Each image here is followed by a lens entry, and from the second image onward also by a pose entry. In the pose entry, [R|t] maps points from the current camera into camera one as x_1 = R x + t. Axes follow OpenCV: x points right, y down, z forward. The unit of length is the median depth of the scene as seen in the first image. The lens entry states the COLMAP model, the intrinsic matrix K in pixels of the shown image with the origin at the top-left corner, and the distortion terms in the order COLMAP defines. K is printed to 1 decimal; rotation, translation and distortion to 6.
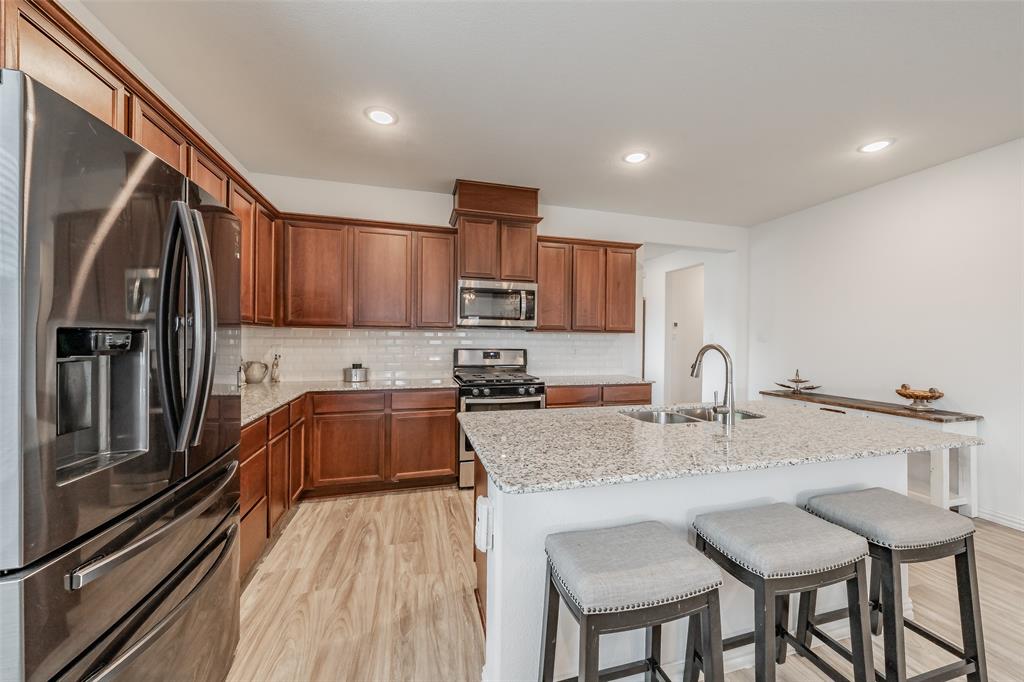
lens RADIAL K [[385.5, 0, 518.8], [0, 385.5, 338.7], [0, 0, 1]] dist [0.000475, -0.000048]
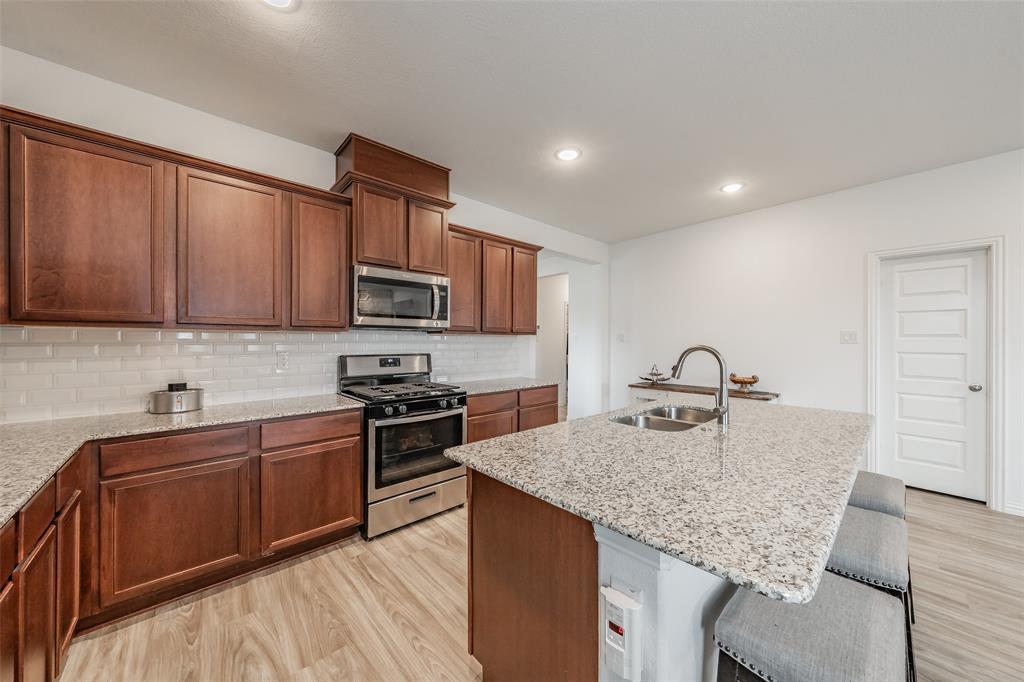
lens RADIAL K [[363.9, 0, 527.1], [0, 363.9, 340.2], [0, 0, 1]] dist [-0.001024, -0.000113]
pose [[0.885089, -0.007710, 0.465357, -0.186177], [0.008027, 0.999967, 0.001299, -0.002688], [-0.465352, 0.002586, 0.885122, 0.197679]]
